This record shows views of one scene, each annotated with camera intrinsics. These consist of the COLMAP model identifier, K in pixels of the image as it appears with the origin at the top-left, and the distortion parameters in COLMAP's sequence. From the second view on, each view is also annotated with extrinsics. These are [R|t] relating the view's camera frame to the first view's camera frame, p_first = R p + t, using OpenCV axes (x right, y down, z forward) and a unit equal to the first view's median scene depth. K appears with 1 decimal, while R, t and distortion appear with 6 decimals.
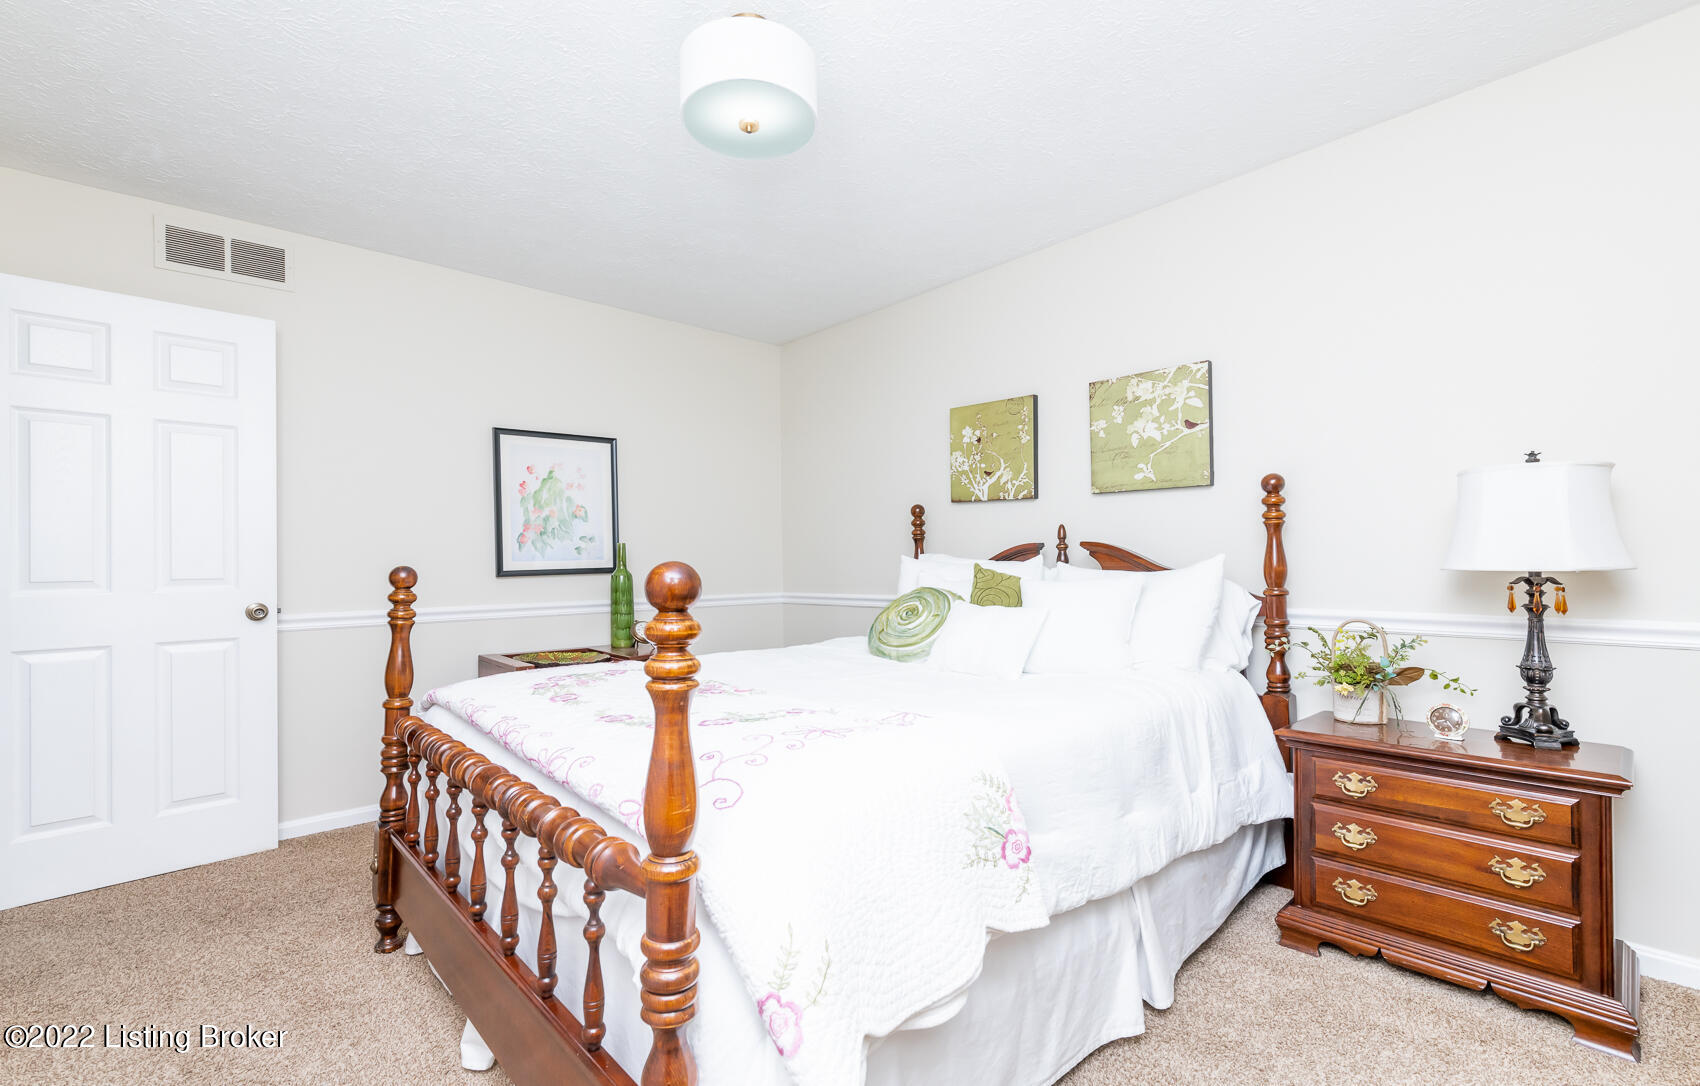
lens RADIAL K [[745.9, 0, 850.0], [0, 745.9, 551.2], [0, 0, 1]] dist [-0.001329, 0.000123]
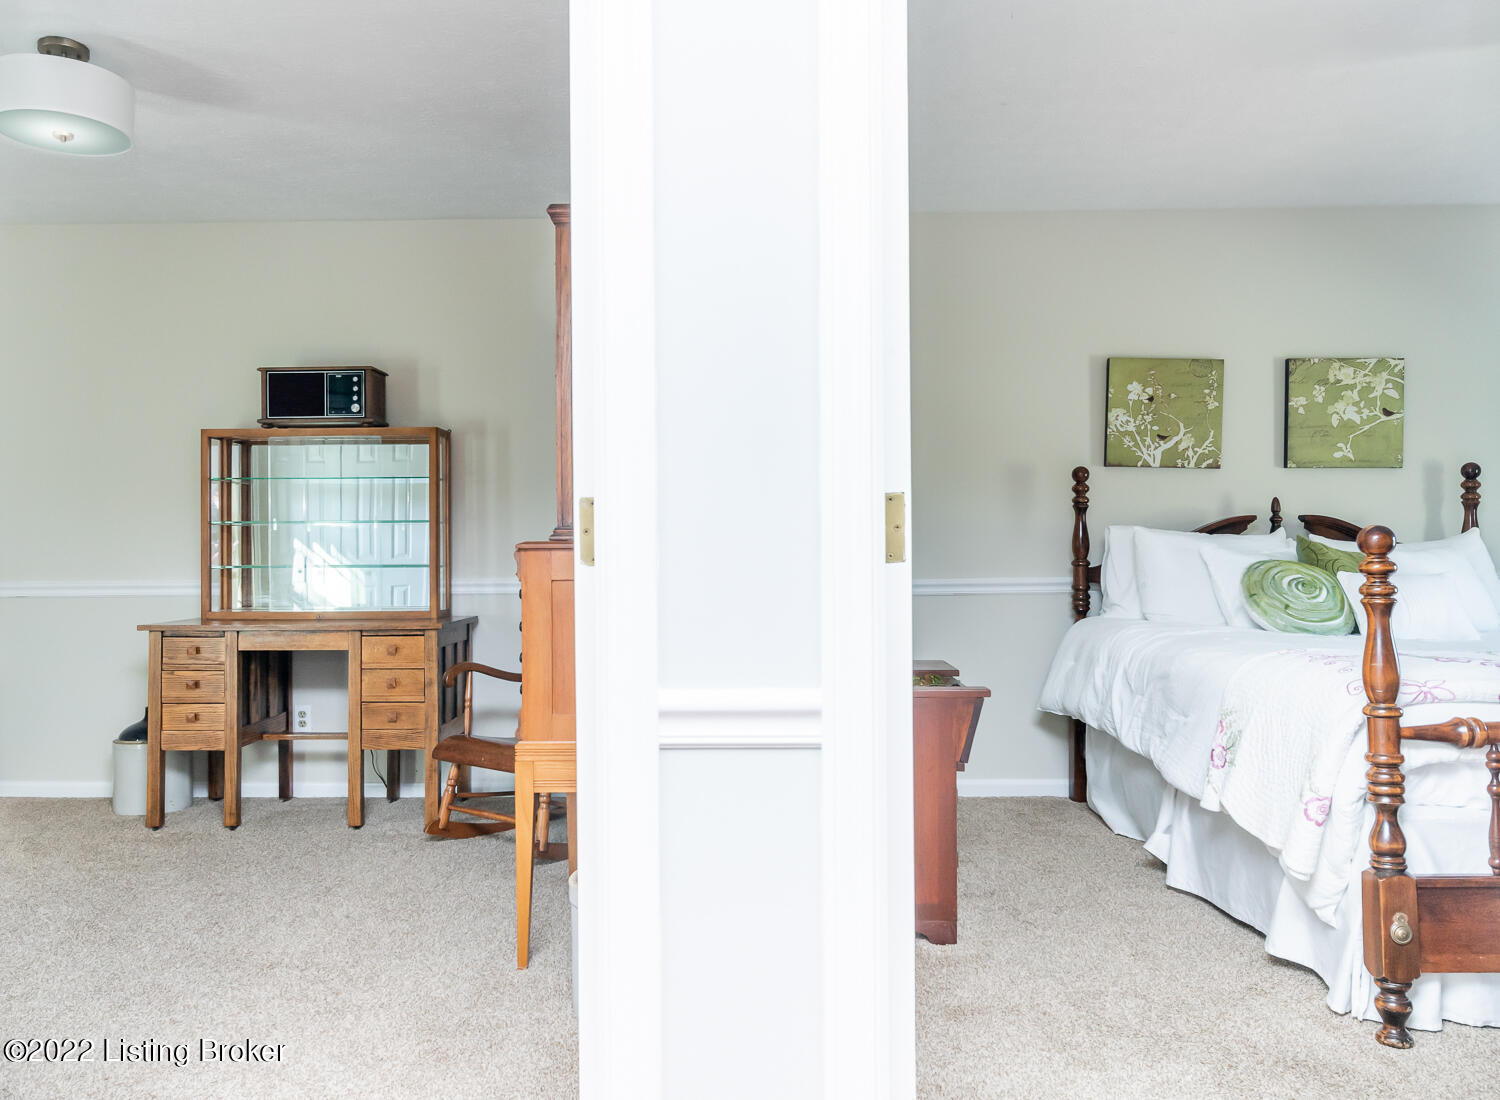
lens RADIAL K [[1138.3, 0, 748.8], [0, 1138.3, 543.9], [0, 0, 1]] dist [0.040843, -0.001252]
pose [[0.662861, 0.005313, 0.748723, -1.314205], [-0.009968, 0.999949, 0.001728, 0.030608], [-0.748676, -0.008609, 0.662881, 0.504141]]
